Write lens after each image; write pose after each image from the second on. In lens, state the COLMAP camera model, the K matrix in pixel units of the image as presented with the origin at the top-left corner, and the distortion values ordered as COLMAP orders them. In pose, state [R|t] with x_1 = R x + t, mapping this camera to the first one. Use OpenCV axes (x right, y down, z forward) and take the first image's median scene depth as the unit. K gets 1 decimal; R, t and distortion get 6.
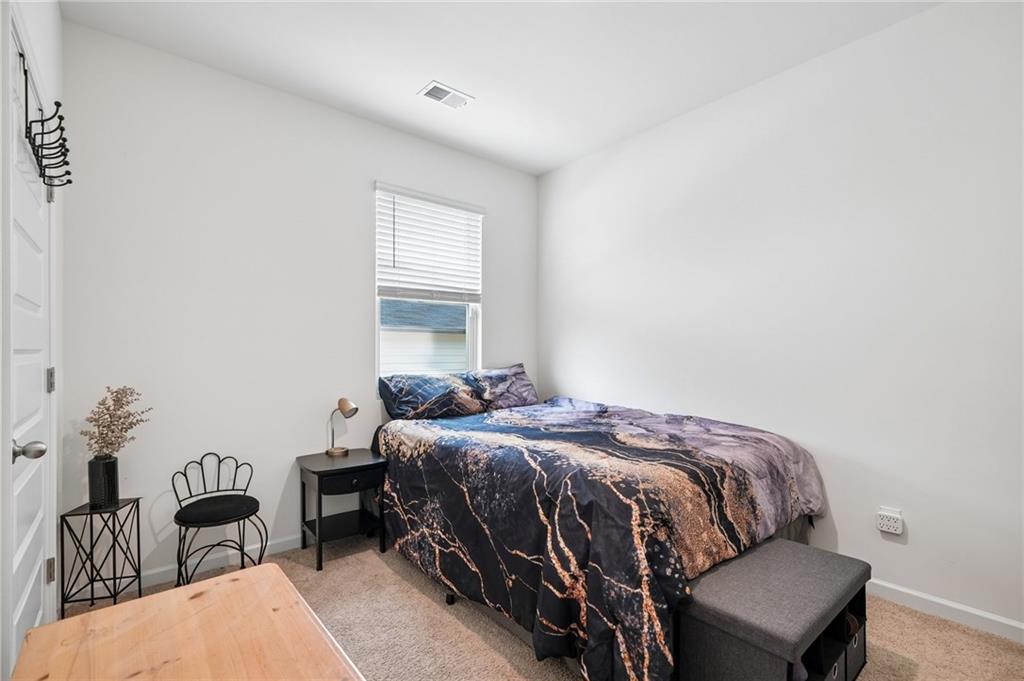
lens RADIAL K [[452.5, 0, 513.1], [0, 452.5, 346.8], [0, 0, 1]] dist [-0.000885, 0.000214]
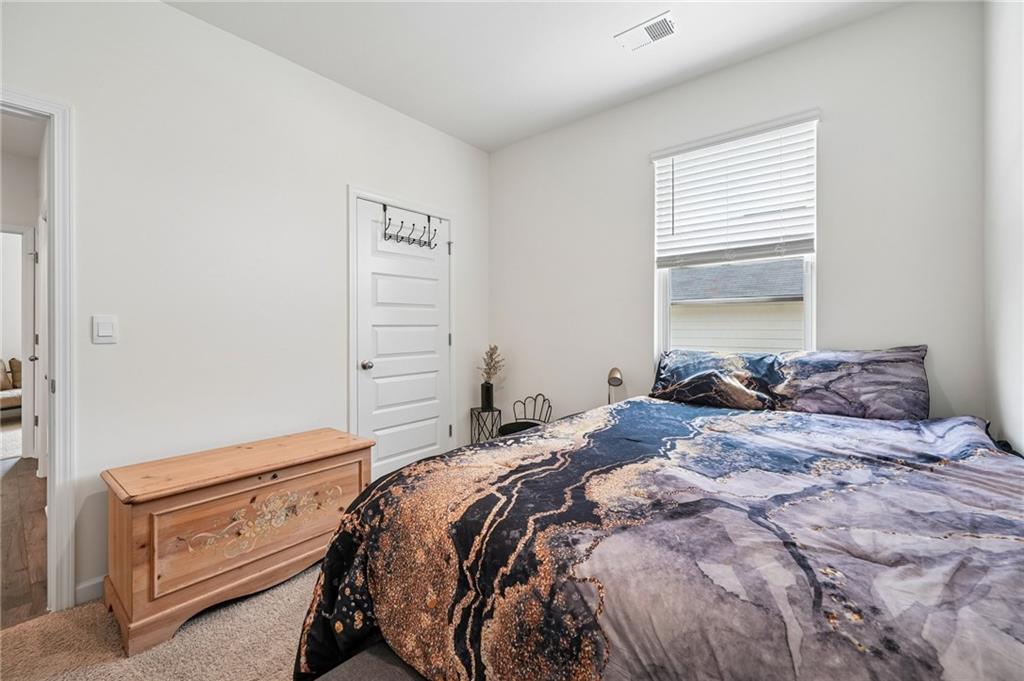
lens RADIAL K [[420.5, 0, 521.9], [0, 420.5, 320.3], [0, 0, 1]] dist [-0.000496, -0.000014]
pose [[0.199480, -0.013460, -0.979809, 0.529595], [0.014069, 0.999842, -0.010871, 0.006234], [0.979801, -0.011616, 0.199638, 0.525811]]
